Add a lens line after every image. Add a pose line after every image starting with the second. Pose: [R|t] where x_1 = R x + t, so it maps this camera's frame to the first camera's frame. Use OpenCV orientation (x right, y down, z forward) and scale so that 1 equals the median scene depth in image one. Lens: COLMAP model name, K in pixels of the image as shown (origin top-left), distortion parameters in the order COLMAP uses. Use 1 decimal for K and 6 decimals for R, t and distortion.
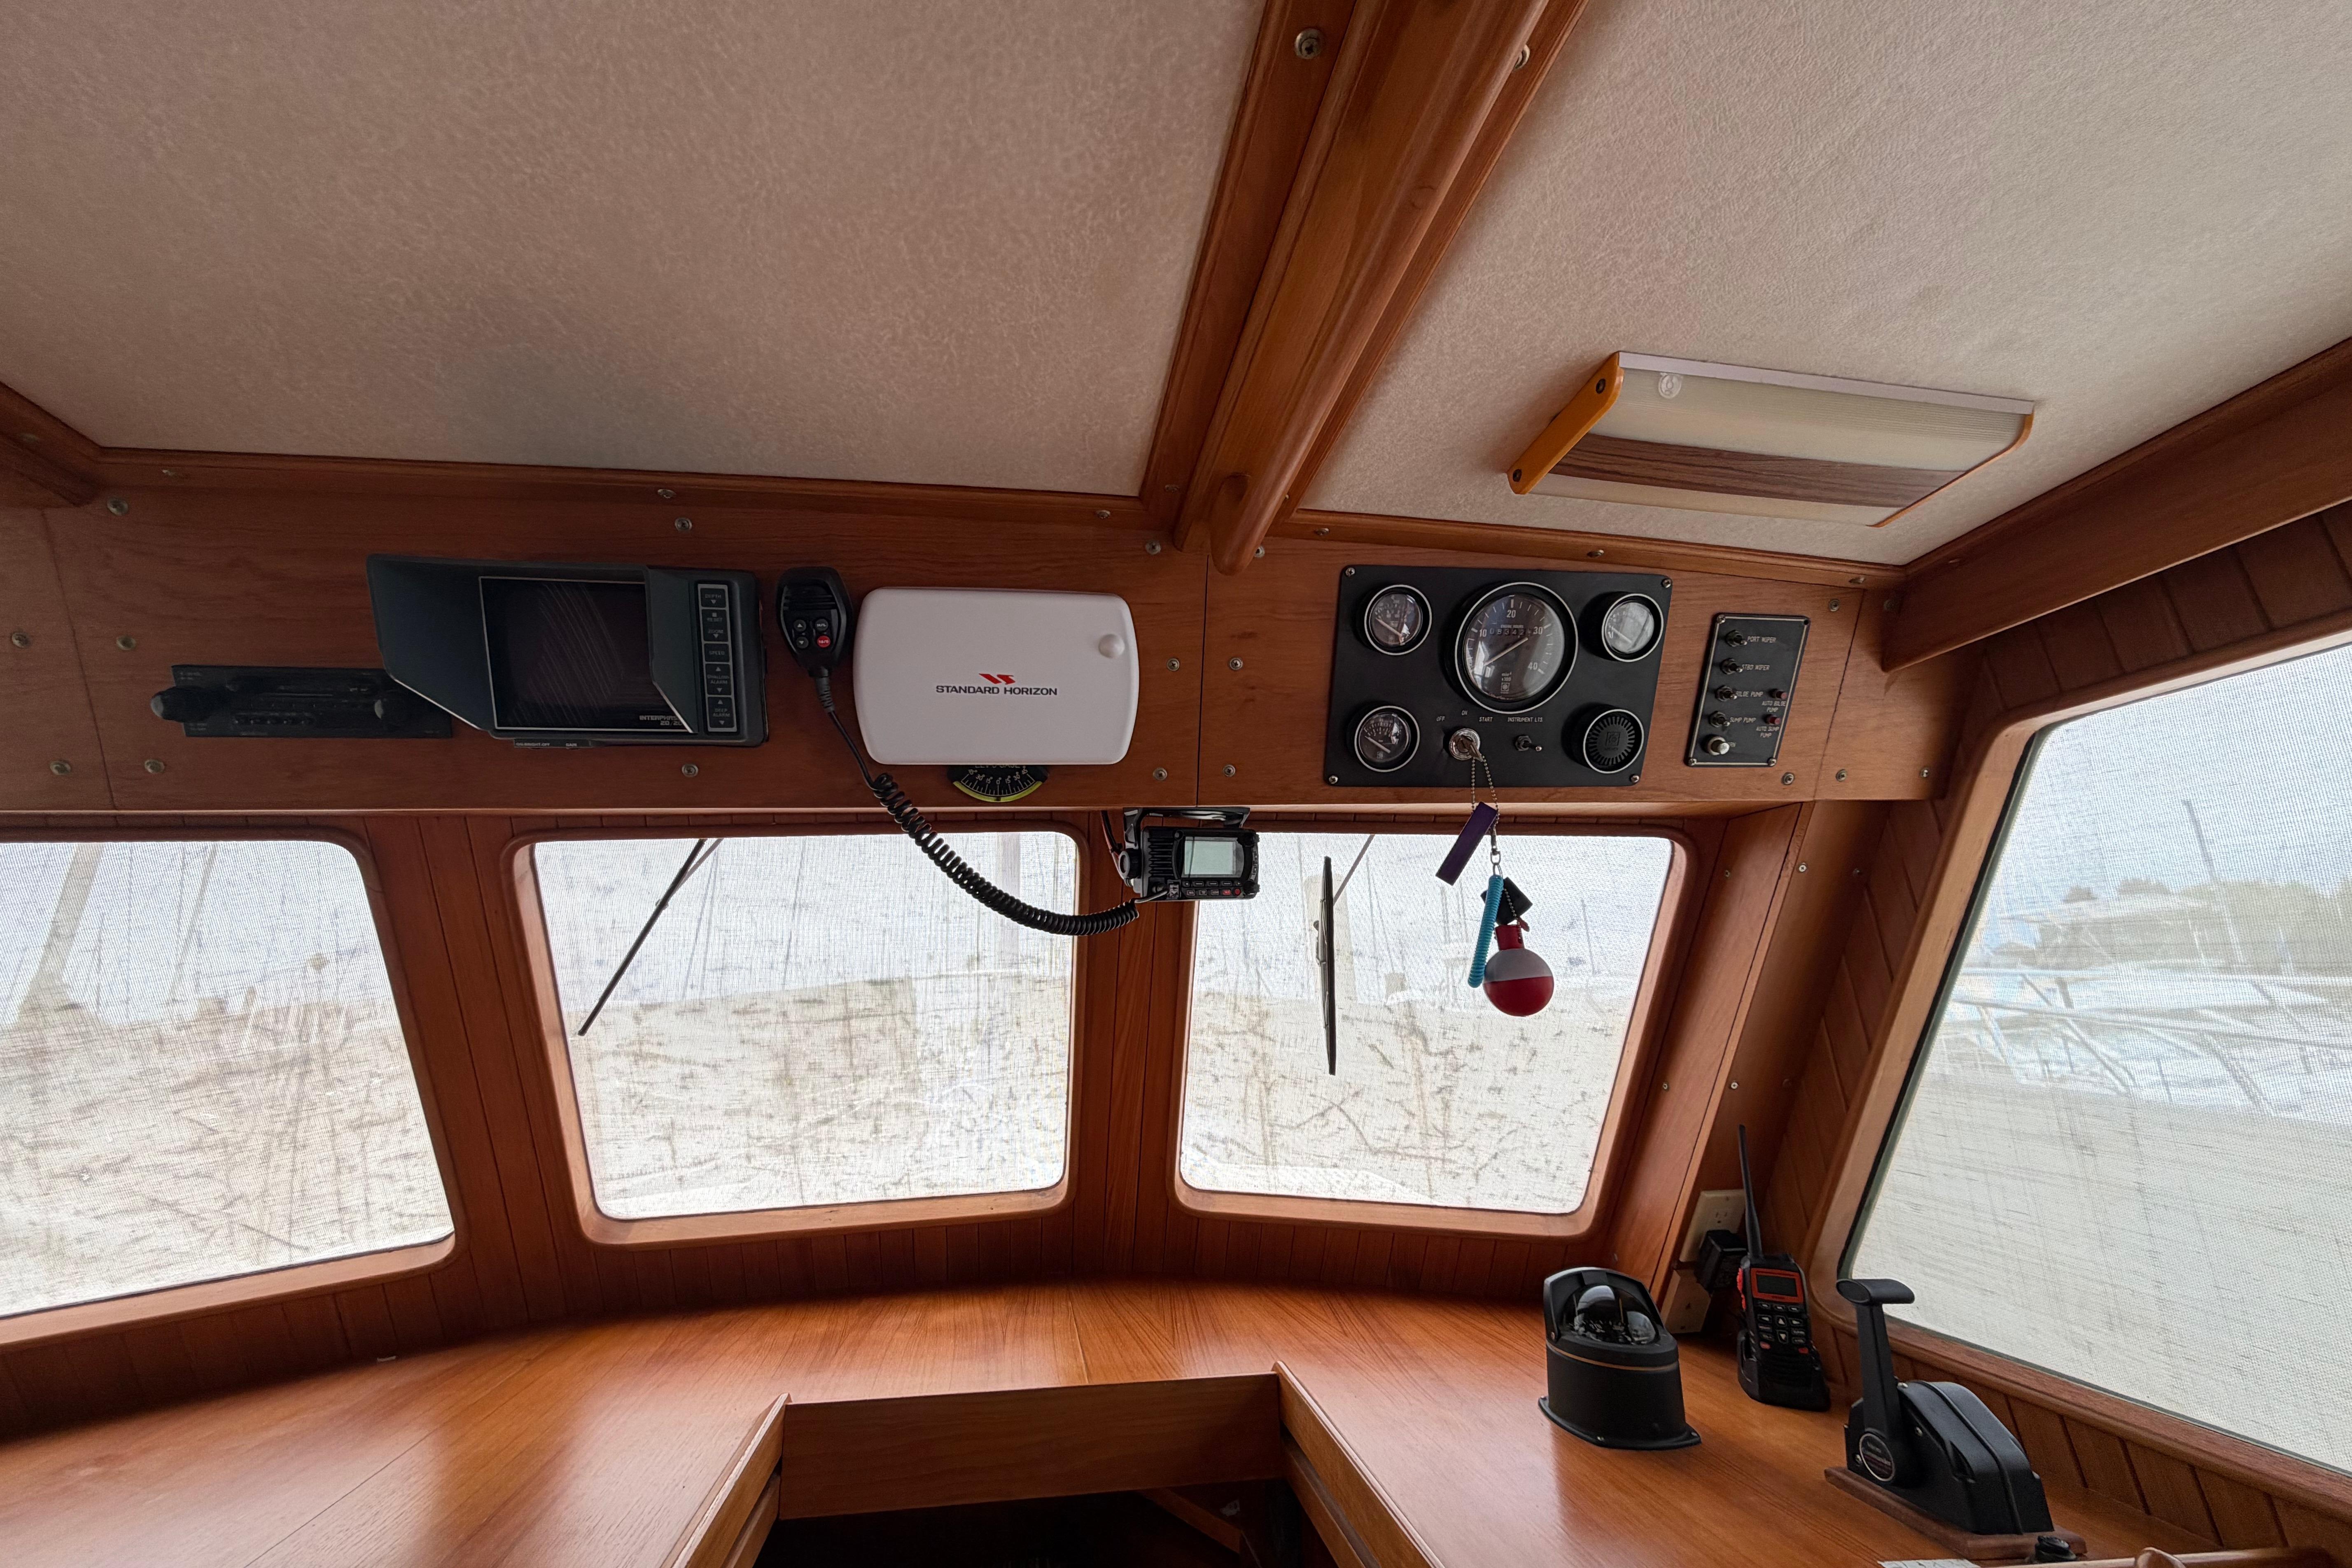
lens RADIAL K [[934.1, 0, 1168.5], [0, 934.1, 778.3], [0, 0, 1]] dist [-0.001628, 0.000364]
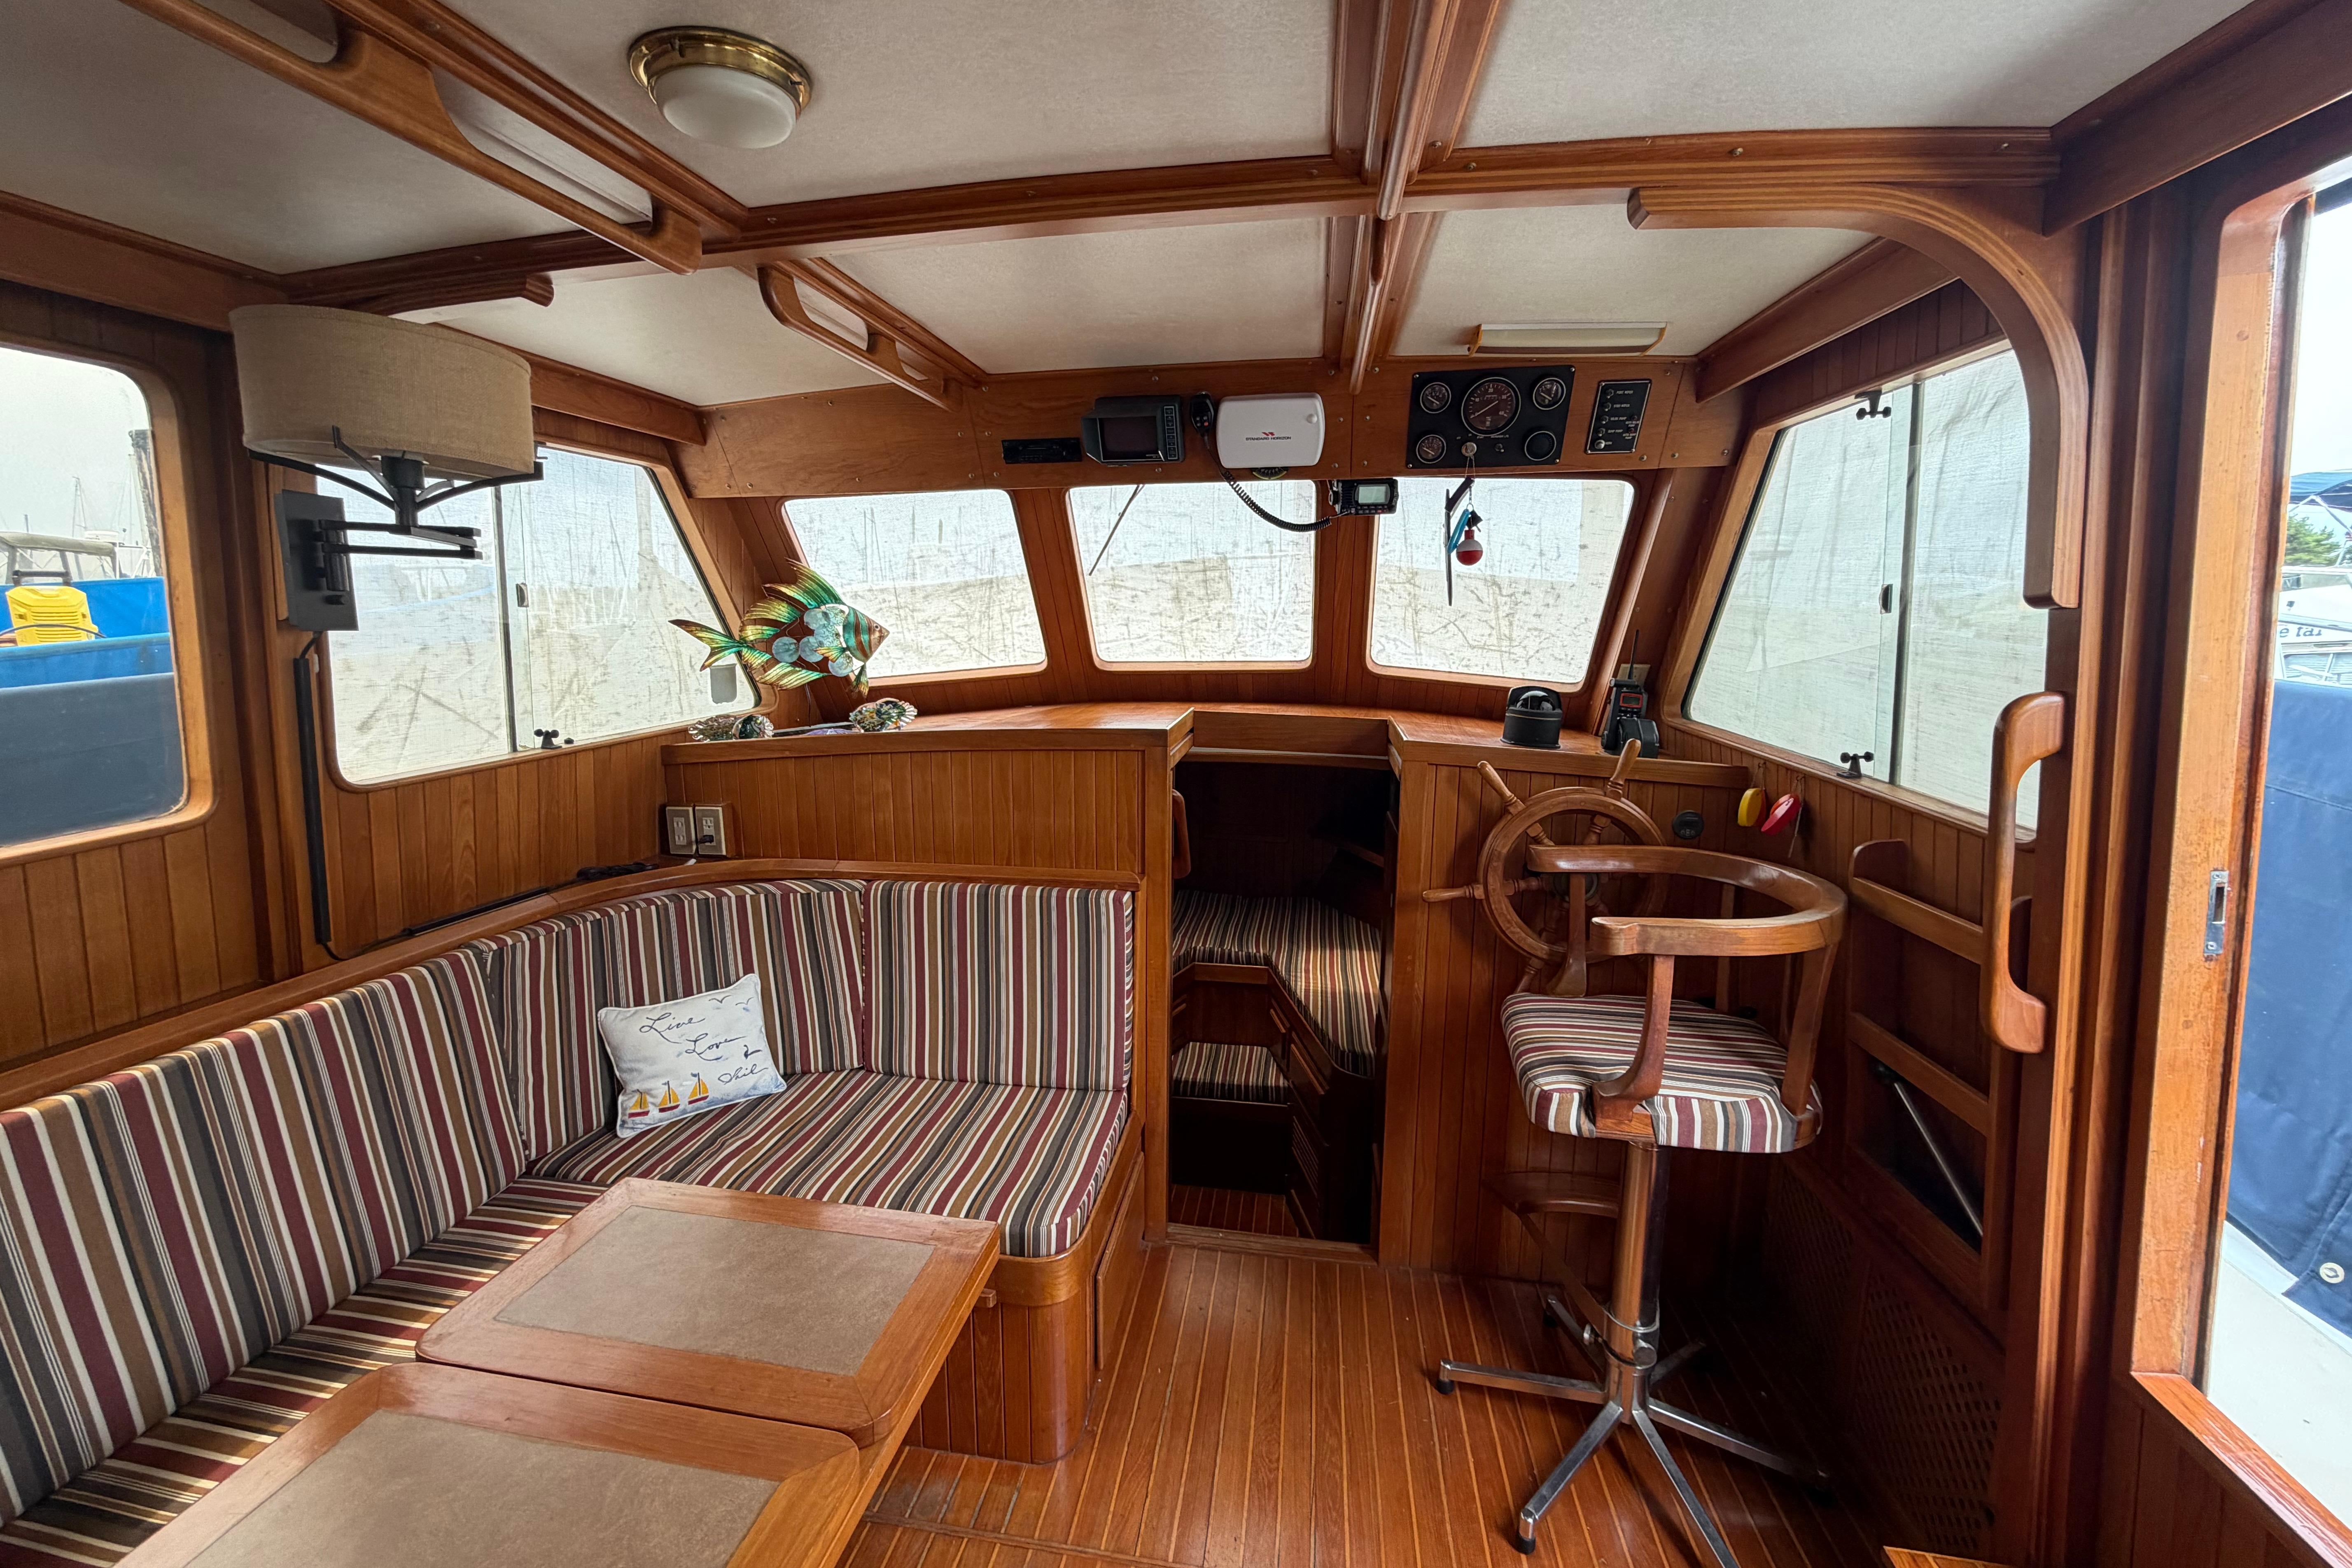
lens RADIAL K [[934.1, 0, 1168.9], [0, 934.1, 782.3], [0, 0, 1]] dist [-0.001628, 0.000364]
pose [[0.950404, 0.086489, -0.298750, 0.261905], [0.047922, 0.908364, 0.415427, -0.197588], [0.307303, -0.409140, 0.859168, -1.087794]]
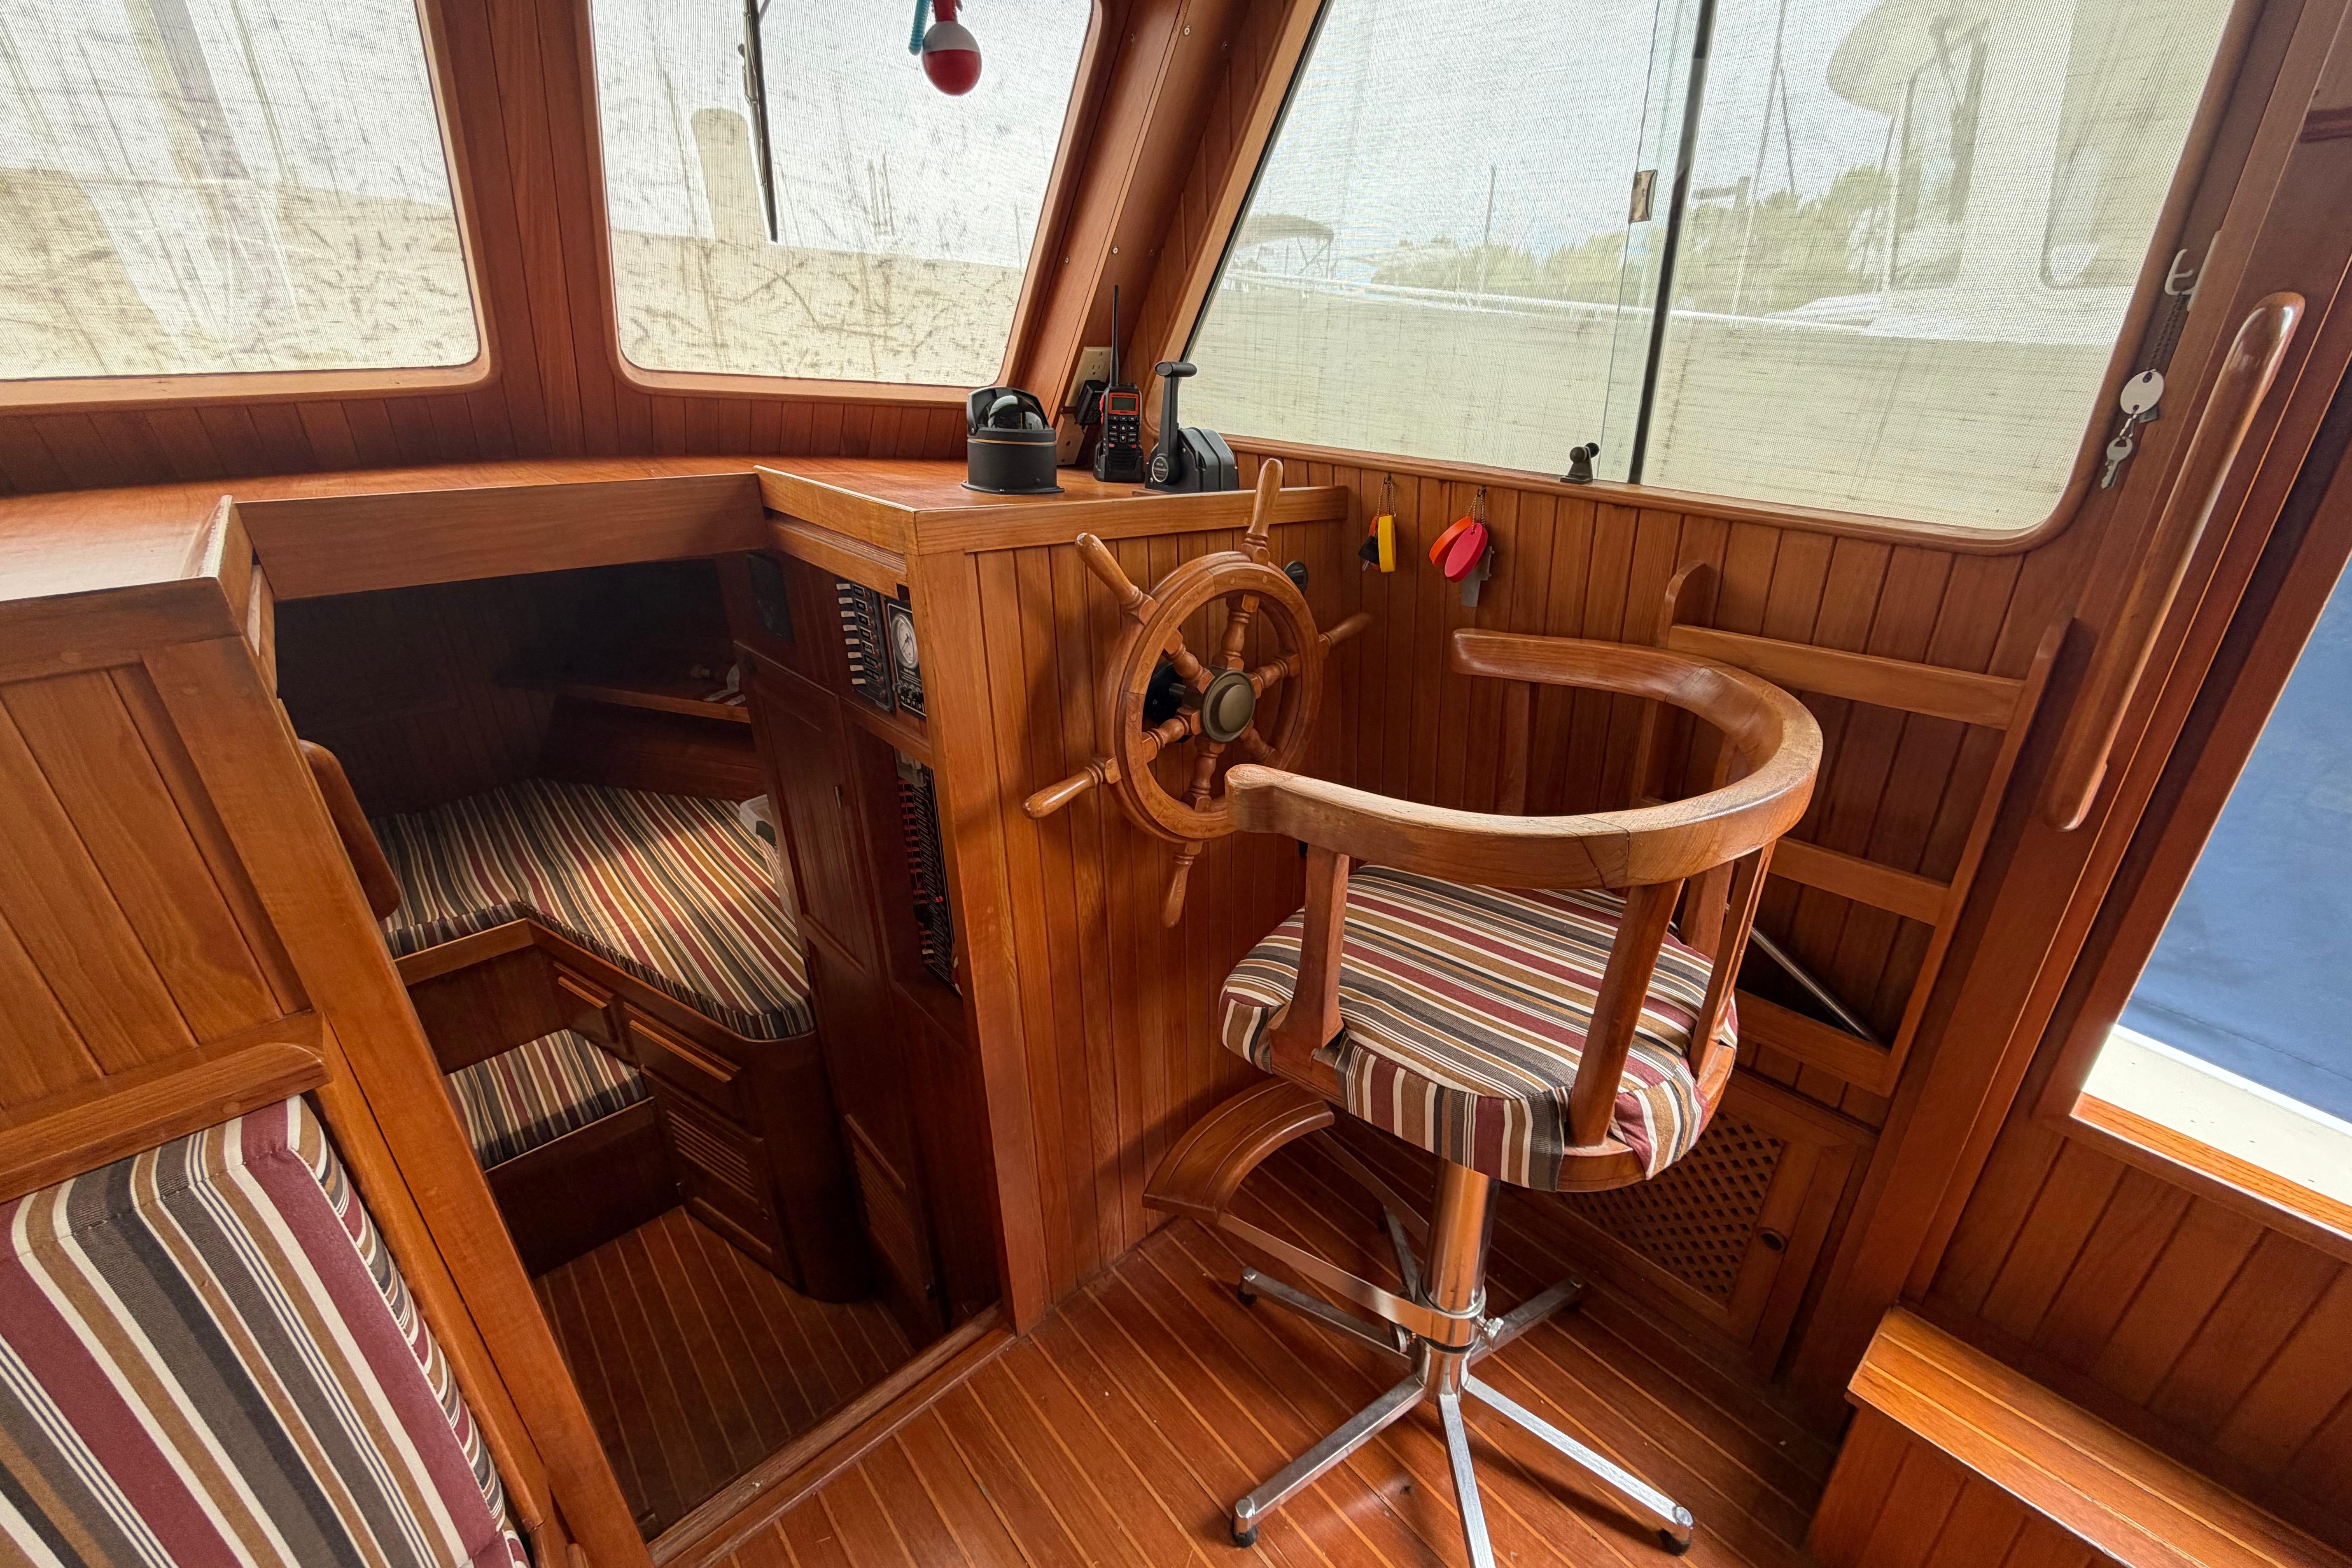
lens RADIAL K [[934.1, 0, 1172.5], [0, 934.1, 784.1], [0, 0, 1]] dist [-0.001628, 0.000364]
pose [[0.846817, -0.202706, 0.491743, -0.088463], [-0.155951, 0.789271, 0.593912, 0.126757], [-0.508508, -0.579622, 0.636756, -0.242303]]
